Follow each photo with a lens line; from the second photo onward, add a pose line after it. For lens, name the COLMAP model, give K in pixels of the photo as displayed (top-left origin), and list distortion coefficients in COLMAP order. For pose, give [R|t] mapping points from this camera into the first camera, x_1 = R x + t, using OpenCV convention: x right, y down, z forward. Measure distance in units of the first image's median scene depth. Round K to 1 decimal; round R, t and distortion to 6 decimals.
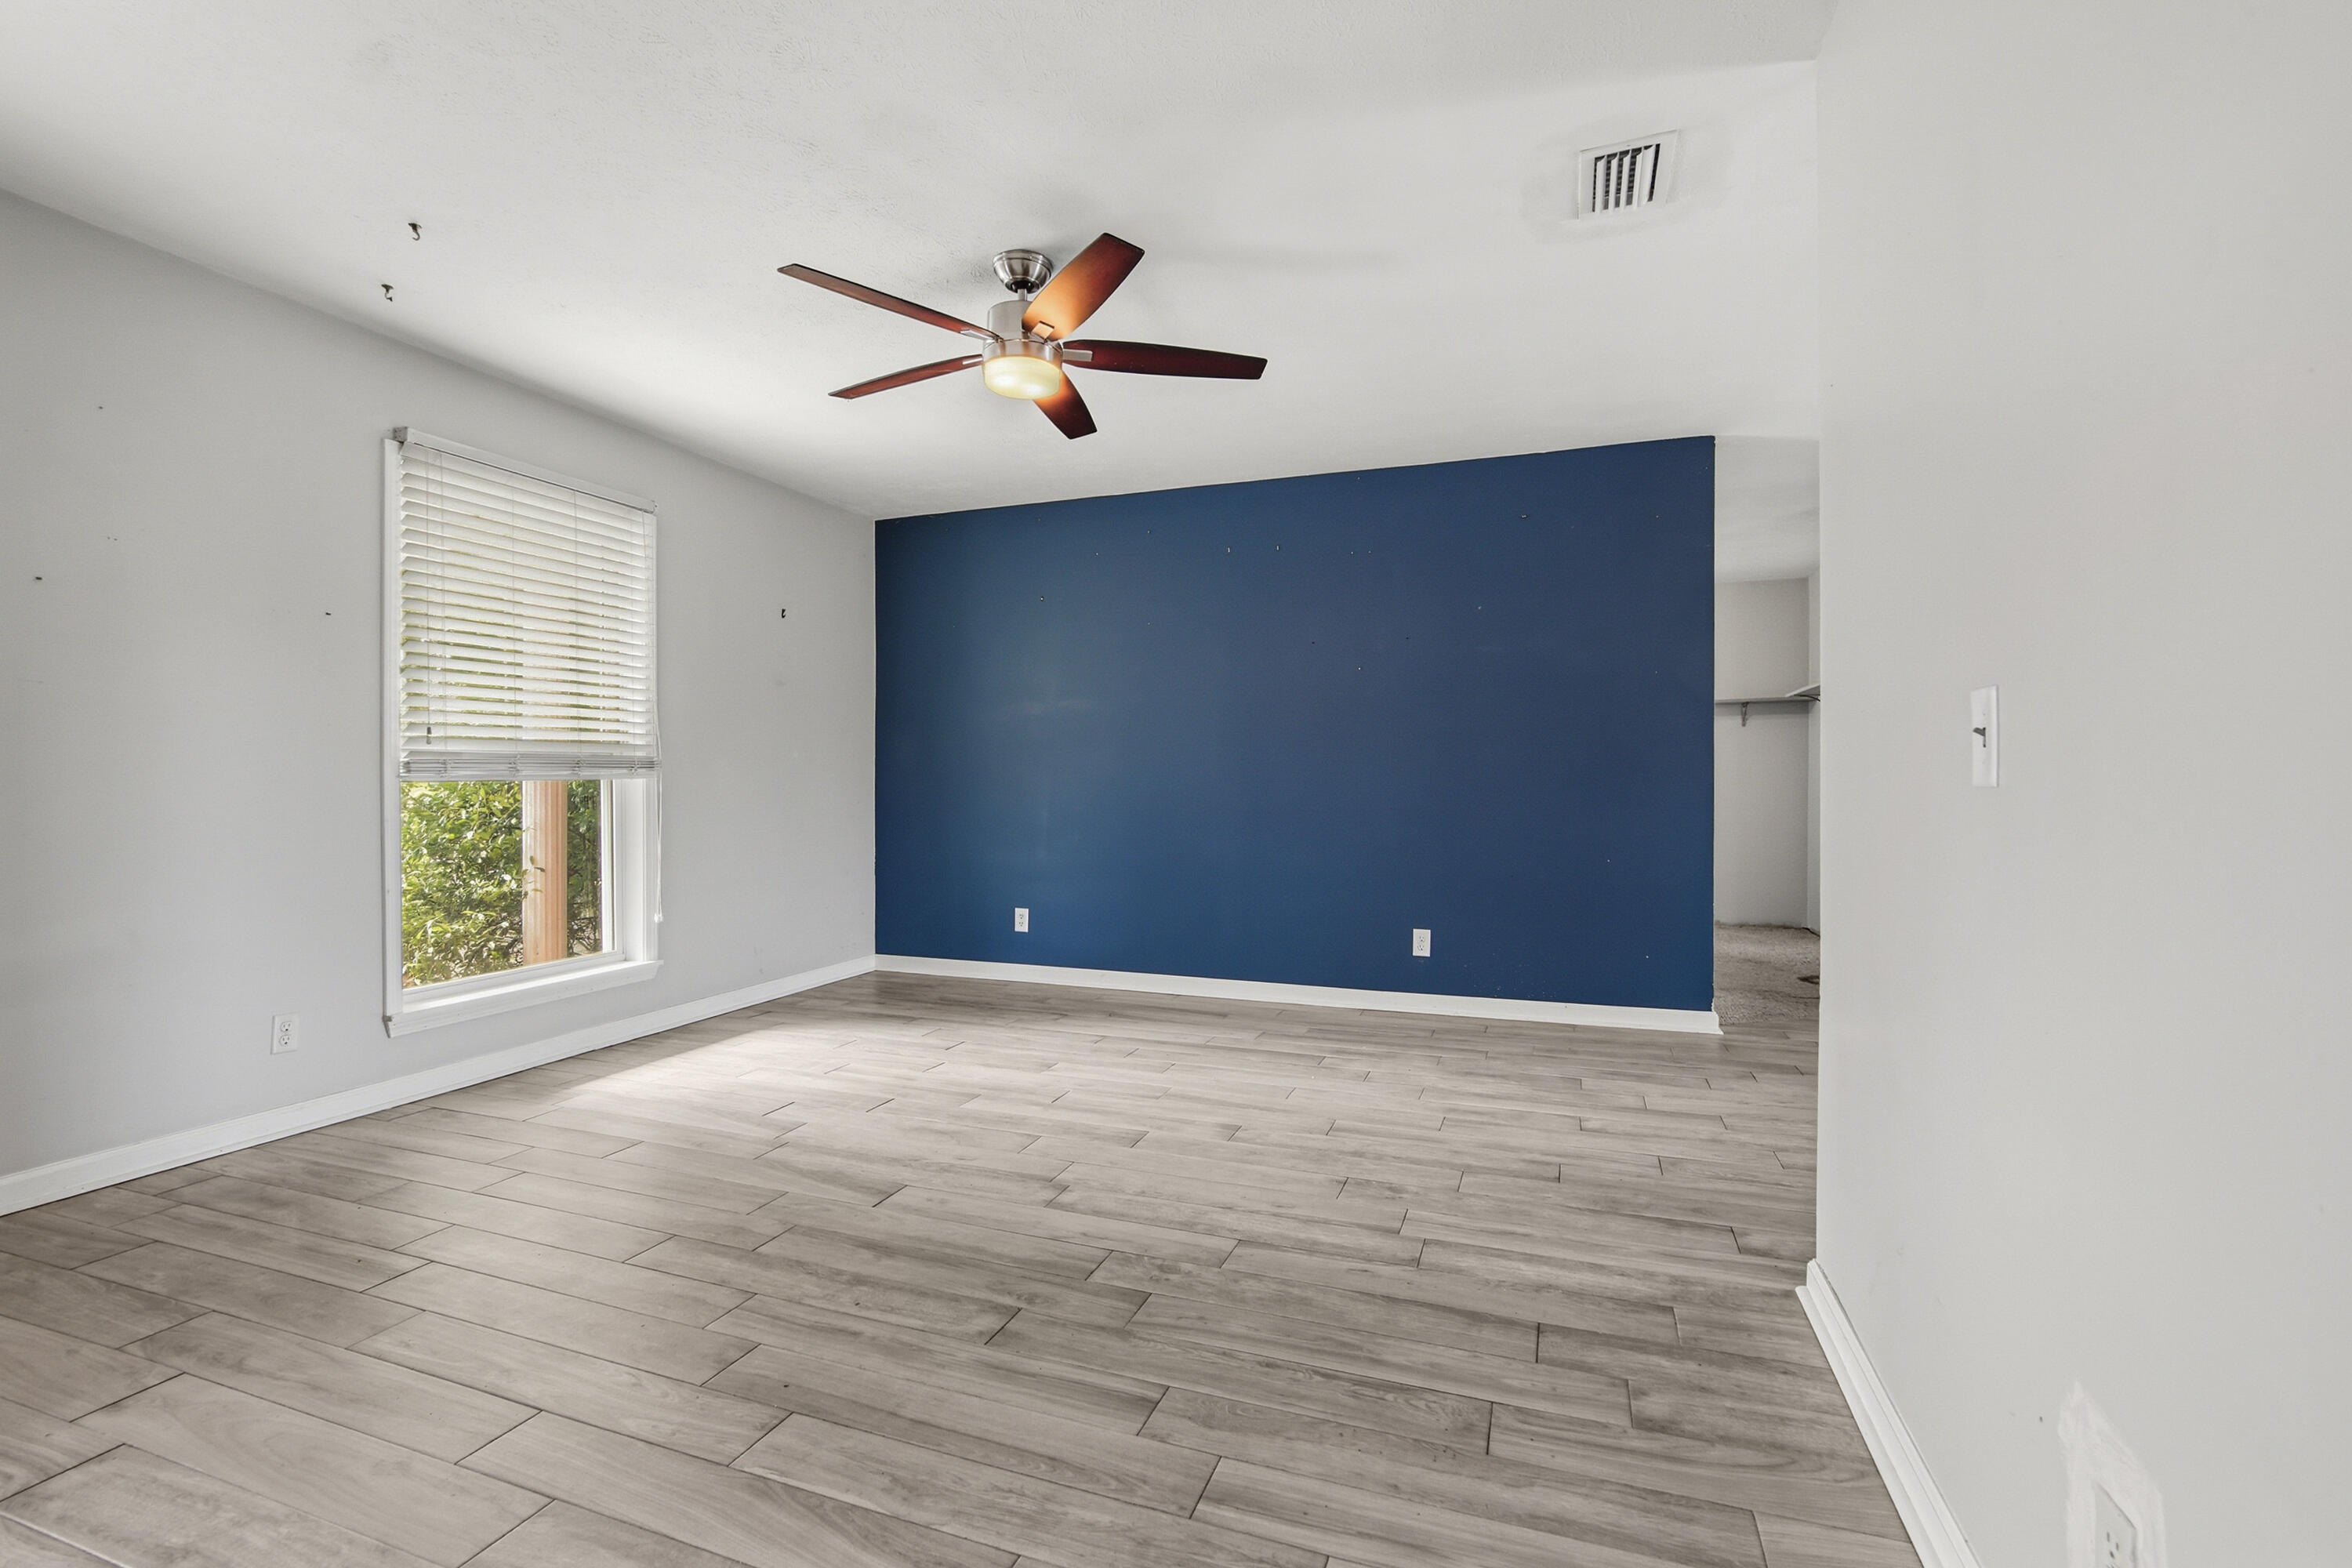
lens RADIAL K [[1056.5, 0, 1134.8], [0, 1056.5, 791.0], [0, 0, 1]] dist [-0.014217, 0.006575]
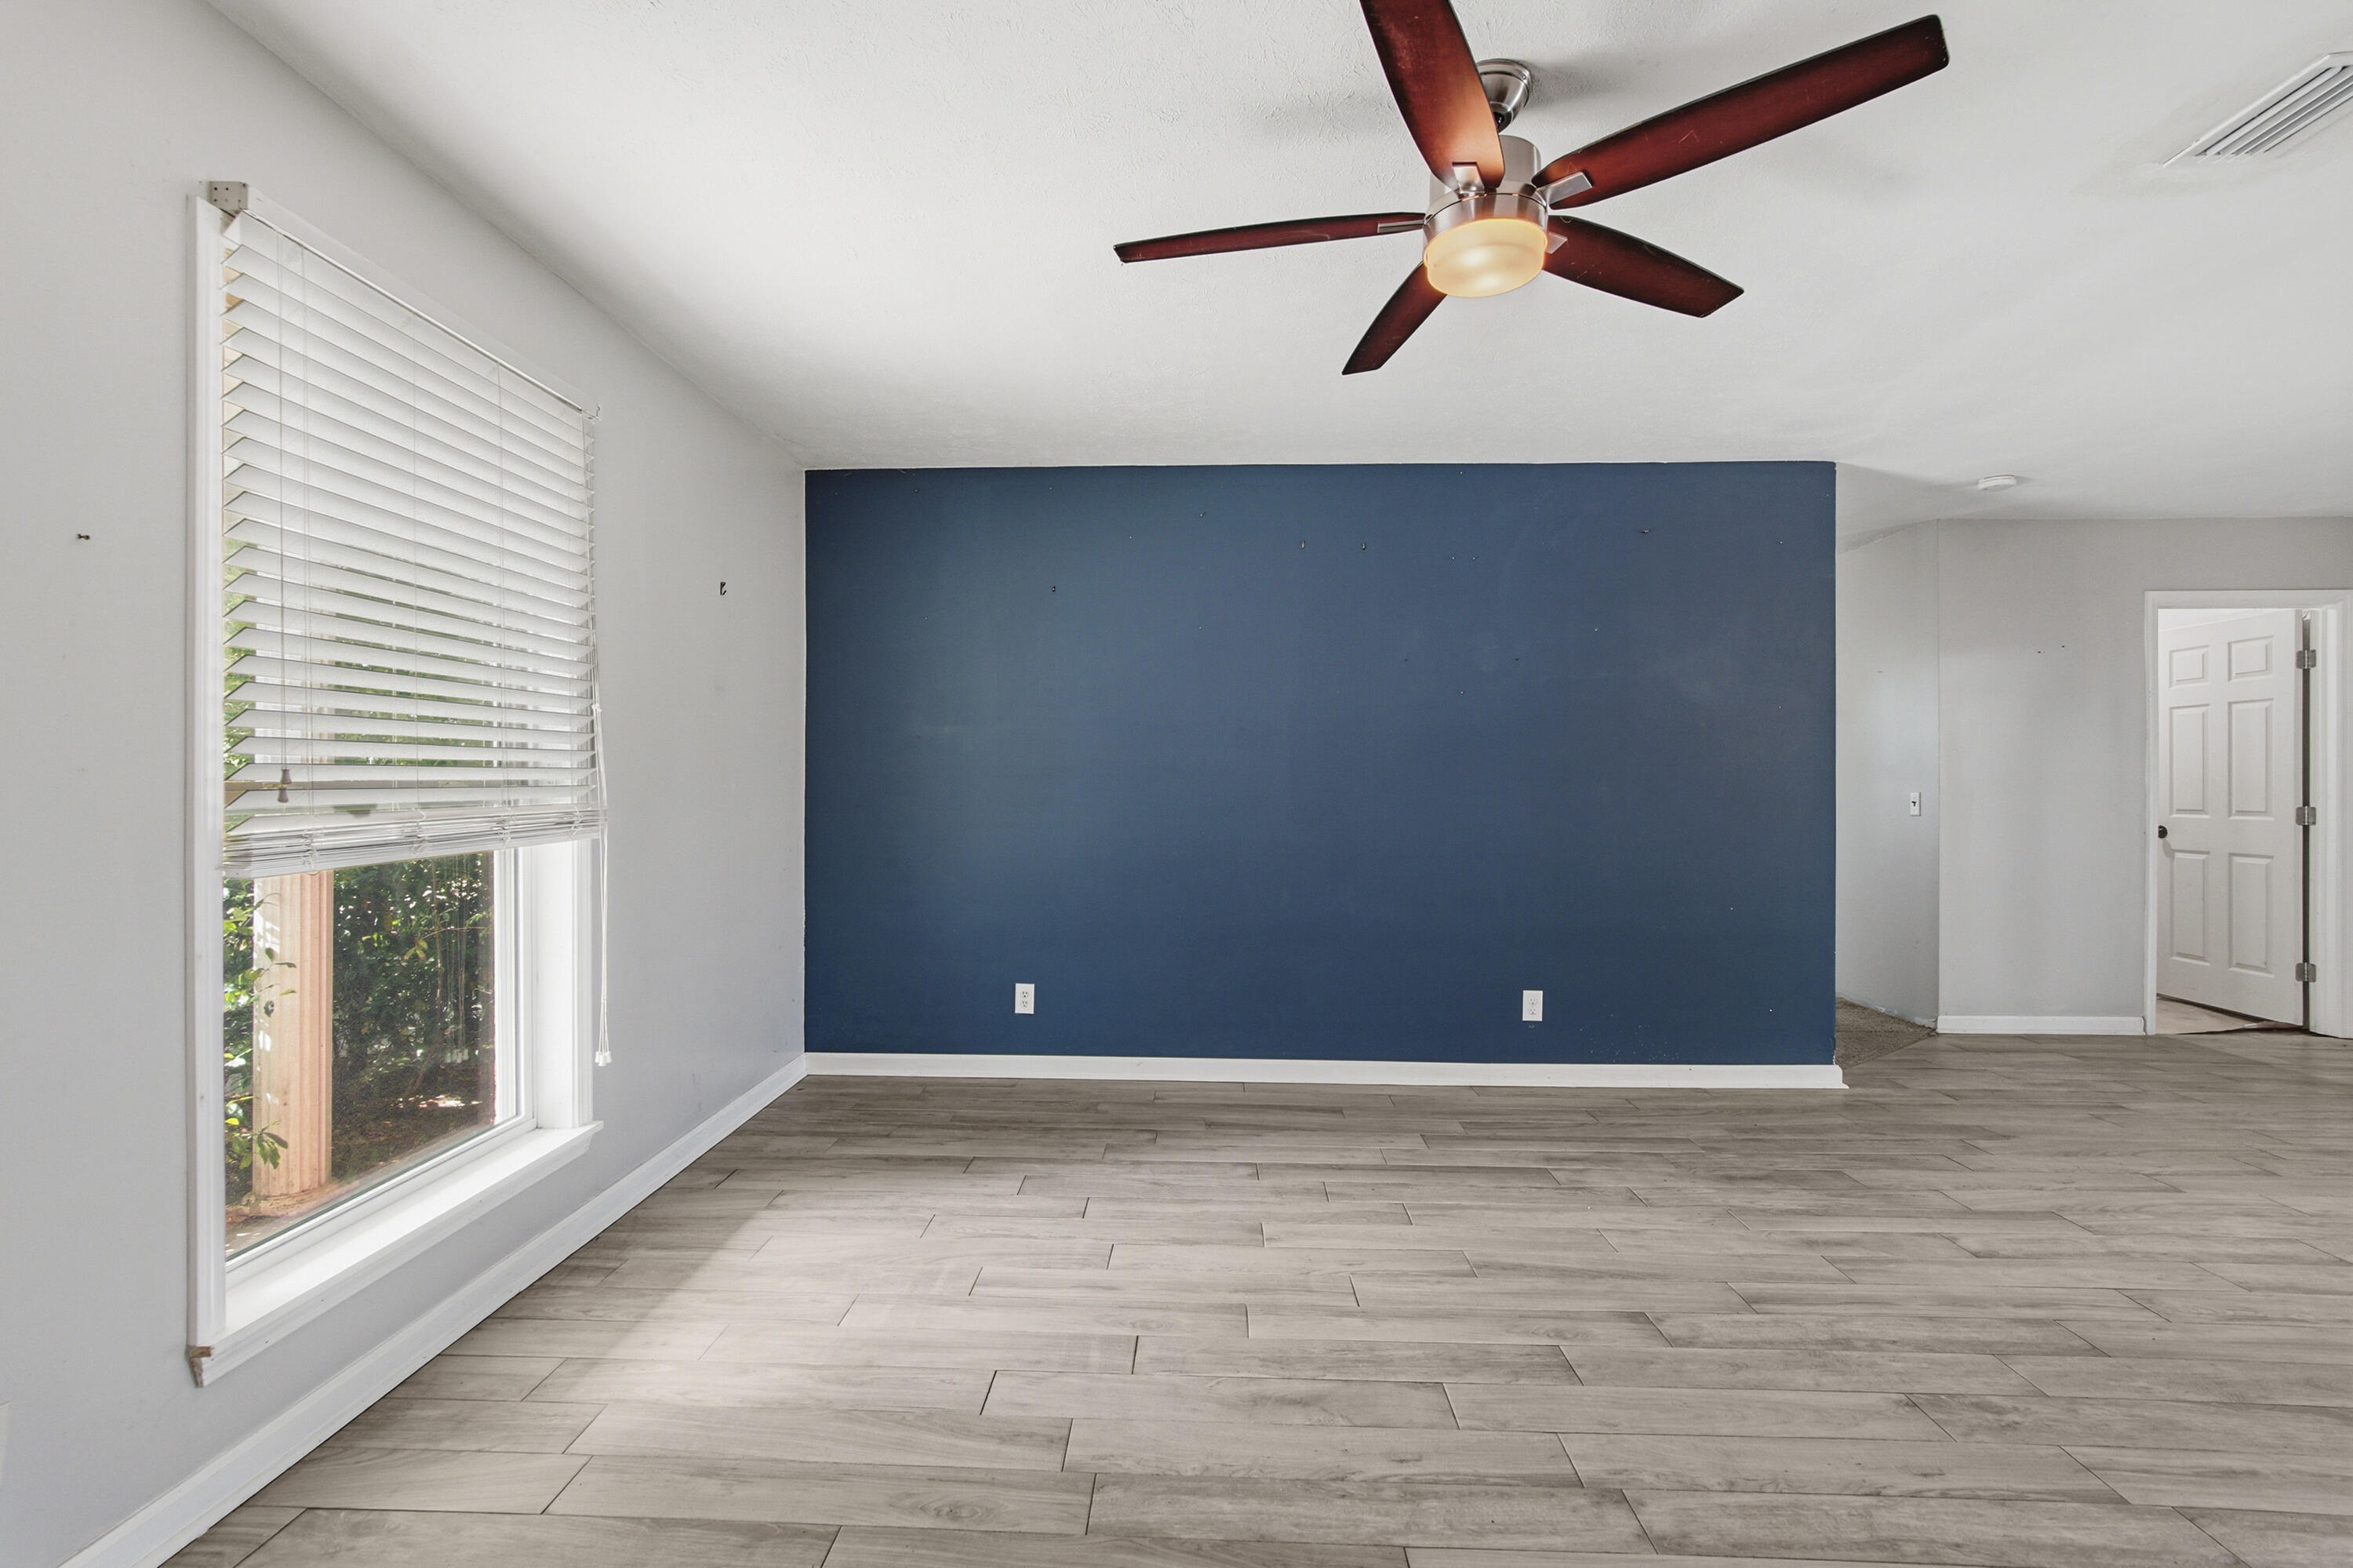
lens RADIAL K [[1057.0, 0, 1138.5], [0, 1057.0, 783.5], [0, 0, 1]] dist [-0.014217, 0.006575]
pose [[0.947075, 0.000122, 0.321012, -0.485045], [0.001901, 0.999980, -0.005987, -0.054929], [-0.321006, 0.006280, 0.947056, 0.412192]]
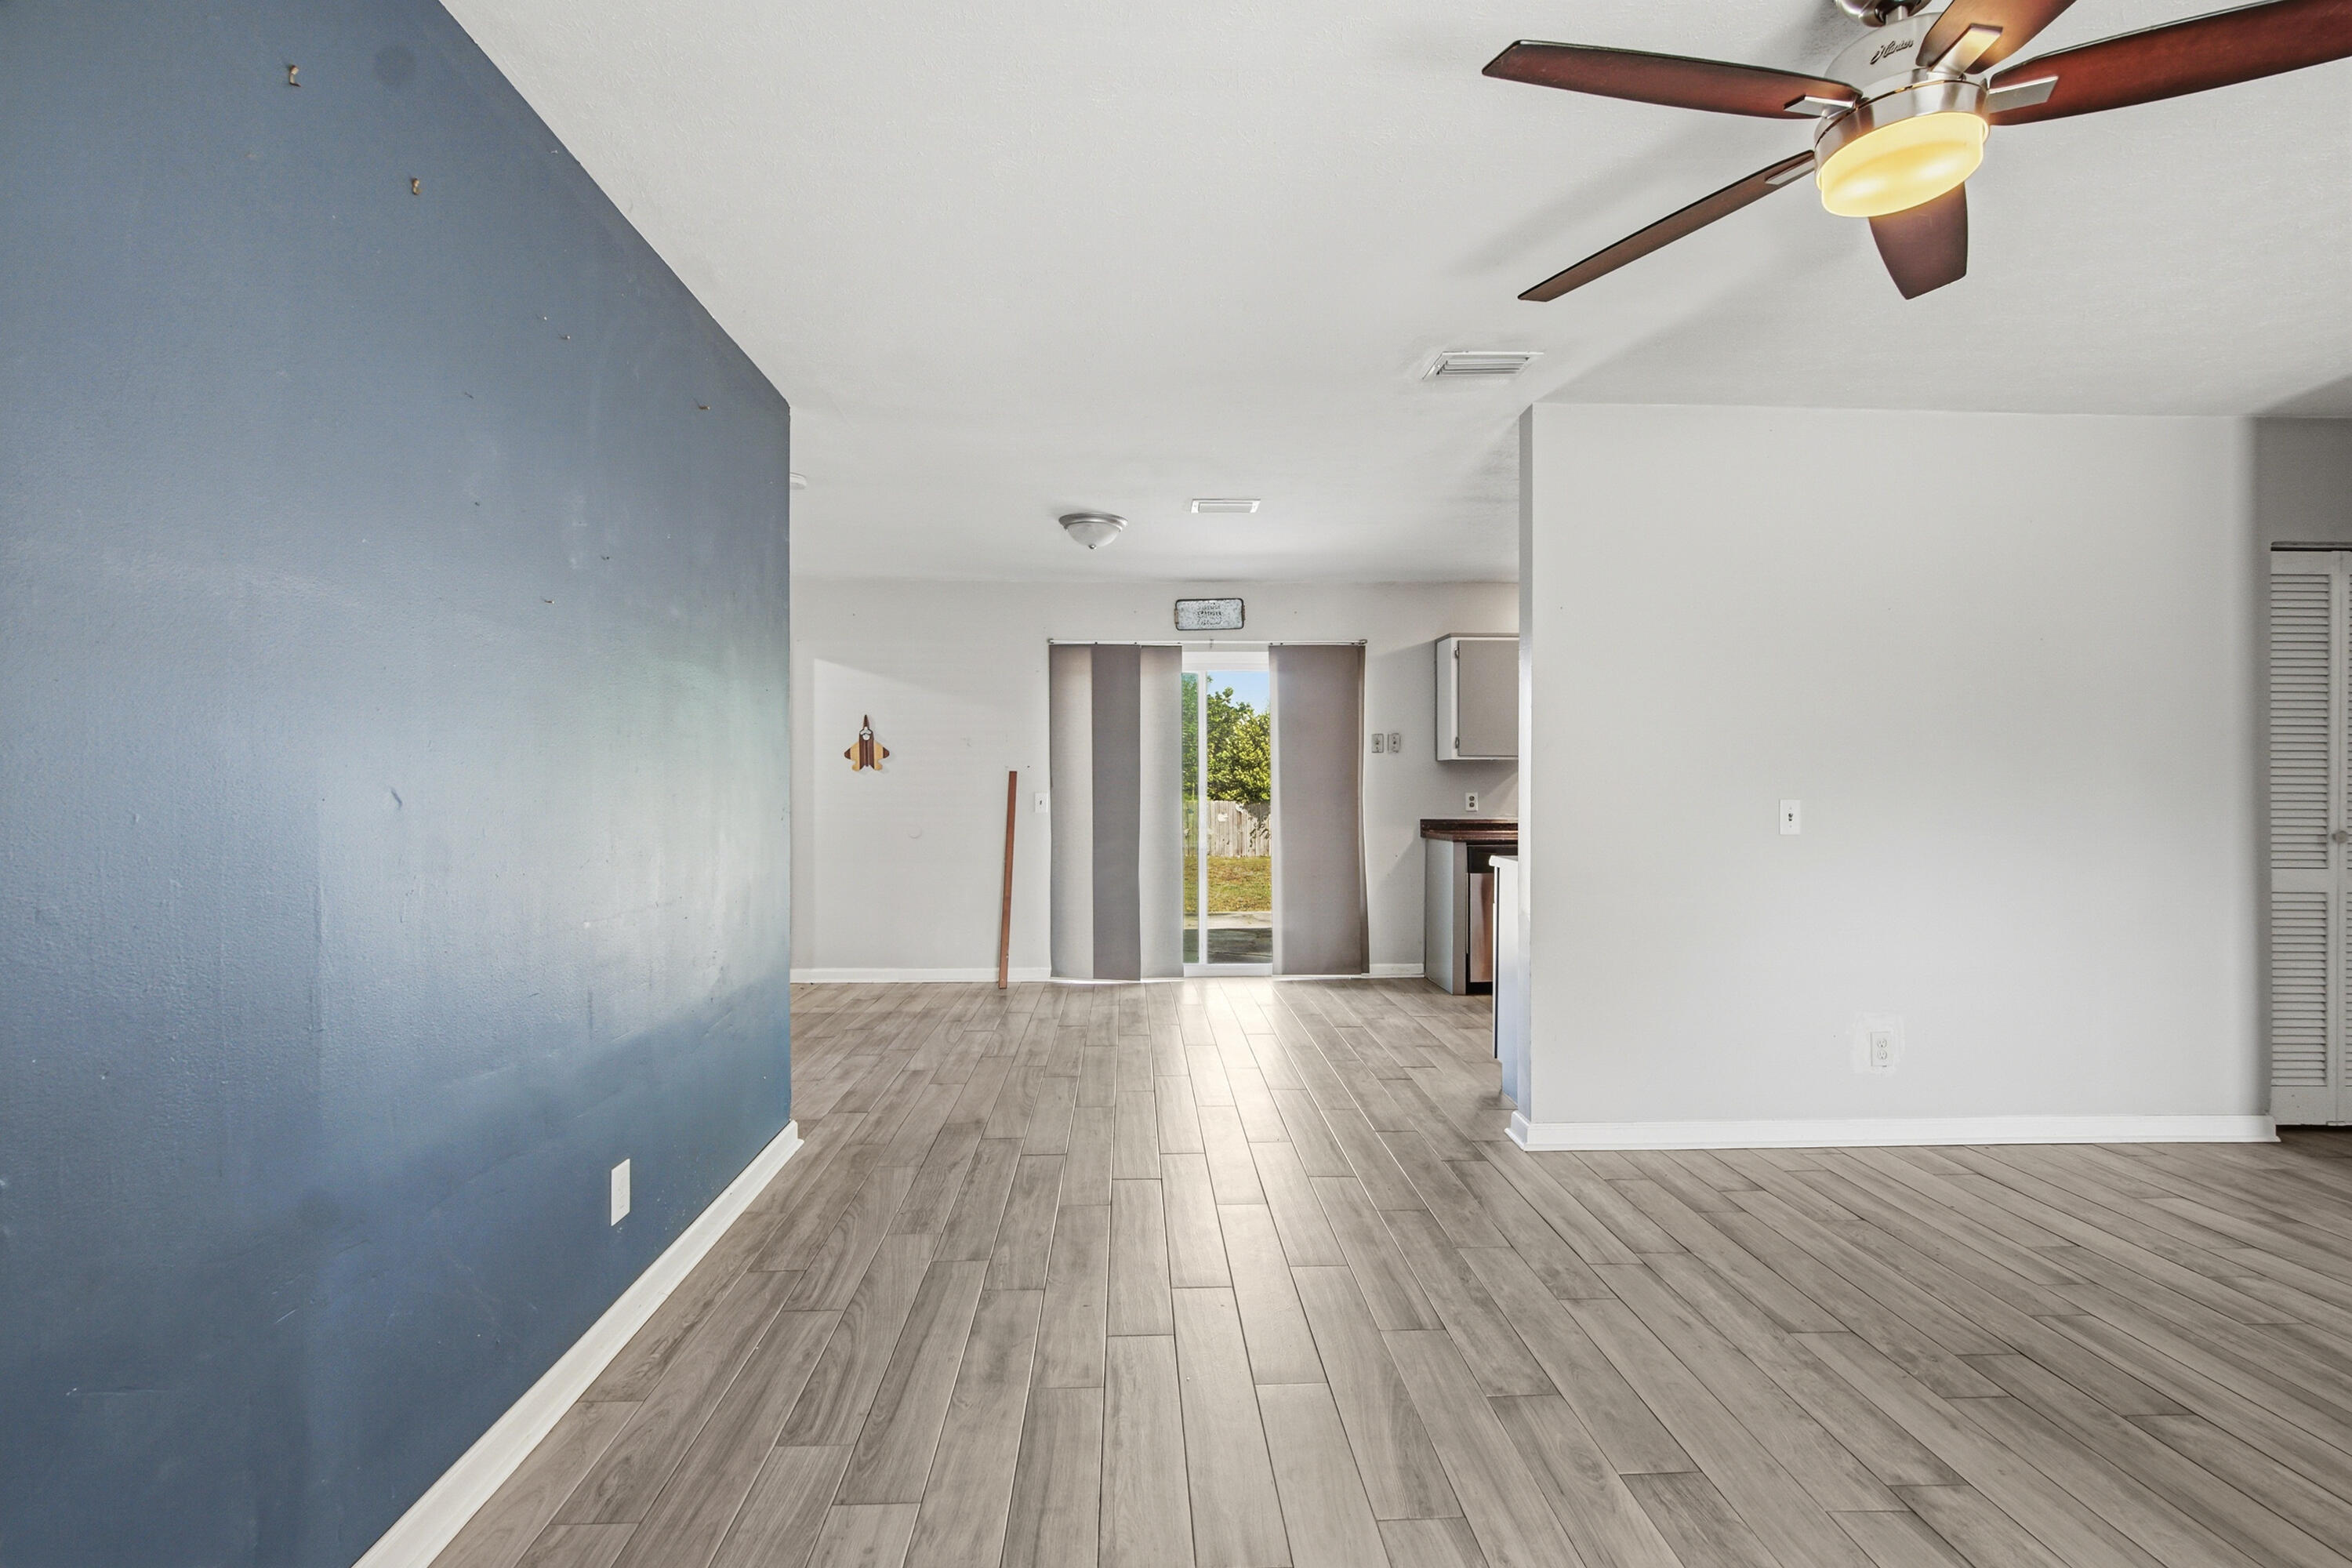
lens RADIAL K [[1056.5, 0, 1172.0], [0, 1056.5, 773.5], [0, 0, 1]] dist [-0.014217, 0.006575]
pose [[-0.418544, 0.007510, 0.908165, -0.414913], [0.008590, 0.999954, -0.004310, -0.066198], [-0.908156, 0.005997, -0.418589, 1.465899]]
